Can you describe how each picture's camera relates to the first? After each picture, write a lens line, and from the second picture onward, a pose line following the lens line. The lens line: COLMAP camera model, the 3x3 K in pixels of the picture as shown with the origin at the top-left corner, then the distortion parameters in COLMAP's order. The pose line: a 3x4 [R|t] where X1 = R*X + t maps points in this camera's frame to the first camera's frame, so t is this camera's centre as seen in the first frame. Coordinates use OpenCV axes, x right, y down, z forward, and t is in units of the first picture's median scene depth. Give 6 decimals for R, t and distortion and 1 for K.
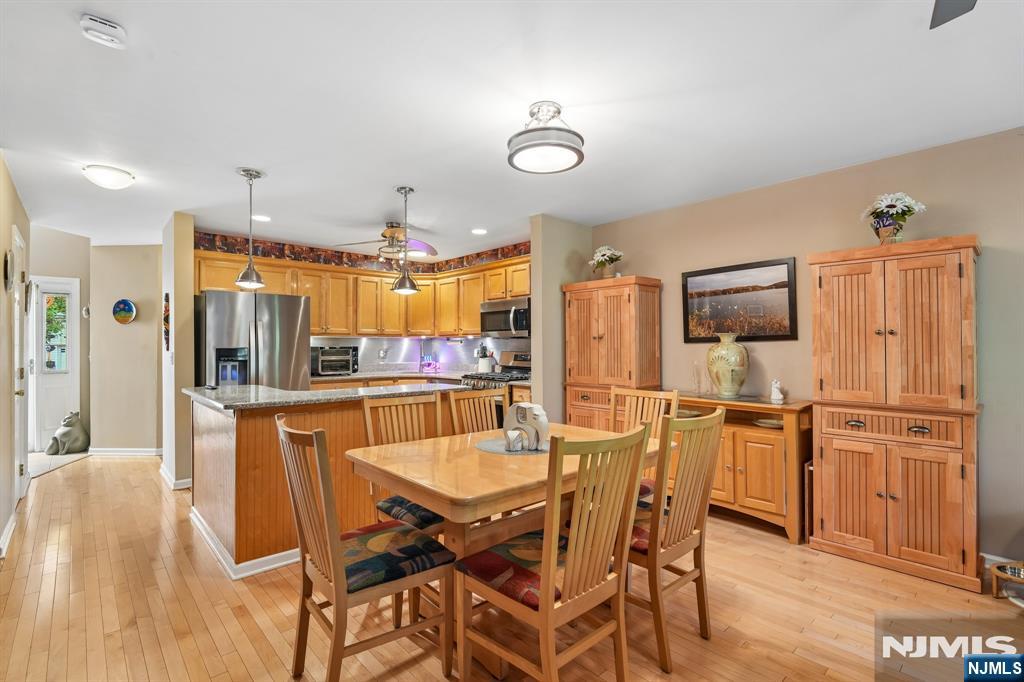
lens RADIAL K [[478.4, 0, 513.4], [0, 478.4, 340.4], [0, 0, 1]] dist [0.012981, -0.003128]
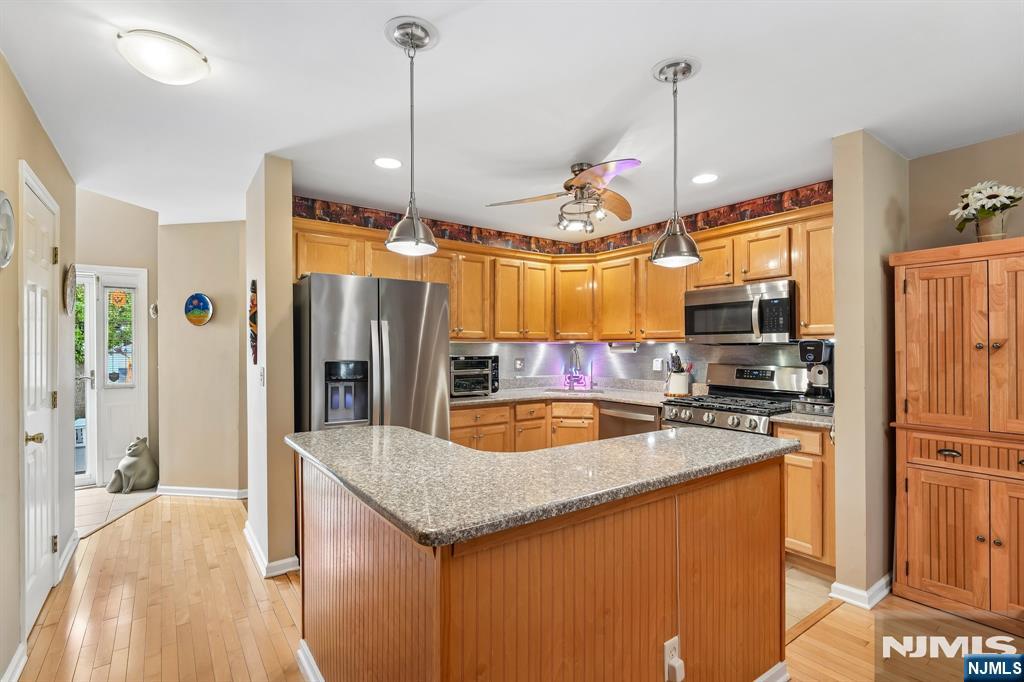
lens RADIAL K [[478.4, 0, 510.9], [0, 478.4, 344.7], [0, 0, 1]] dist [0.012981, -0.003128]
pose [[0.993761, 0.000538, -0.111525, -0.236061], [0.000064, 0.999985, 0.005392, -0.008239], [0.111527, -0.005365, 0.993747, 0.304391]]
